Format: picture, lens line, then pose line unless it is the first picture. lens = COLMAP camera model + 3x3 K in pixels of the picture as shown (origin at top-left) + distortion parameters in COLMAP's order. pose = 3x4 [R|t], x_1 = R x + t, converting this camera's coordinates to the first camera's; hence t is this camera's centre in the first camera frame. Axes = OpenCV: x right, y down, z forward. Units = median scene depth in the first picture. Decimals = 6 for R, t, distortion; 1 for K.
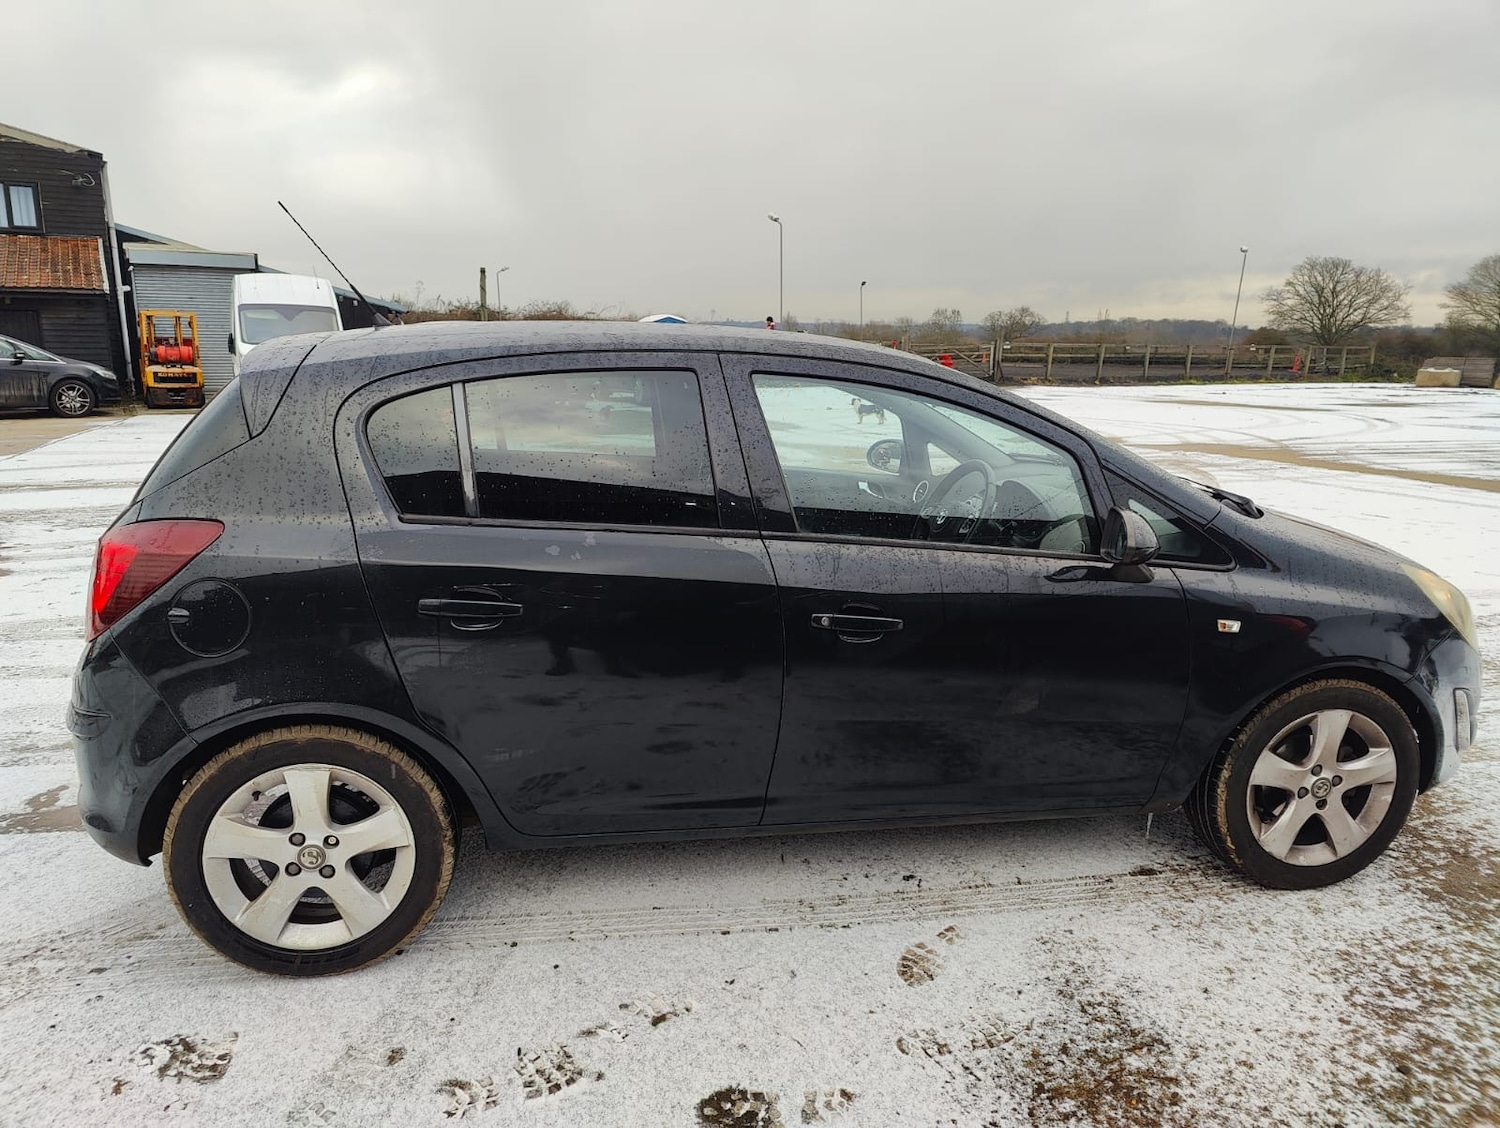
lens RADIAL K [[1038.1, 0, 741.2], [0, 1038.1, 552.2], [0, 0, 1]] dist [0.049121, -0.051518]
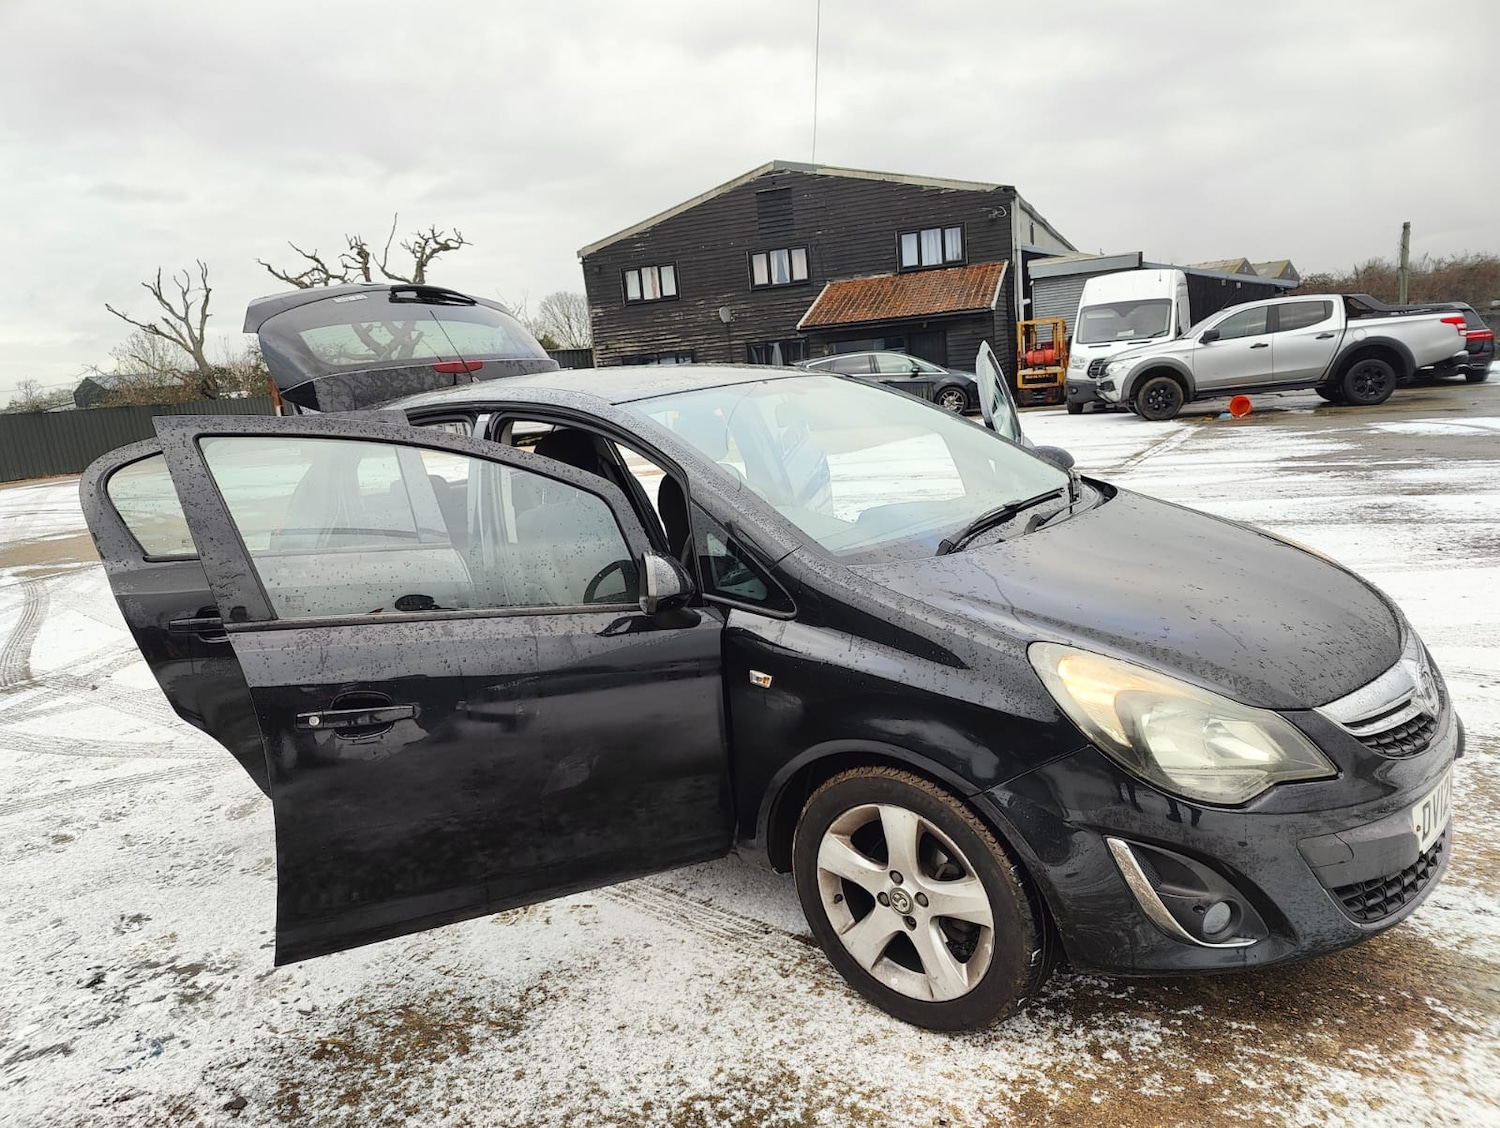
lens RADIAL K [[1038.1, 0, 742.3], [0, 1038.1, 567.9], [0, 0, 1]] dist [0.049121, -0.051518]
pose [[0.628070, 0.081263, -0.773902, 1.253563], [-0.058842, 0.996644, 0.056898, -0.082668], [0.775929, 0.009802, 0.630744, 0.455956]]
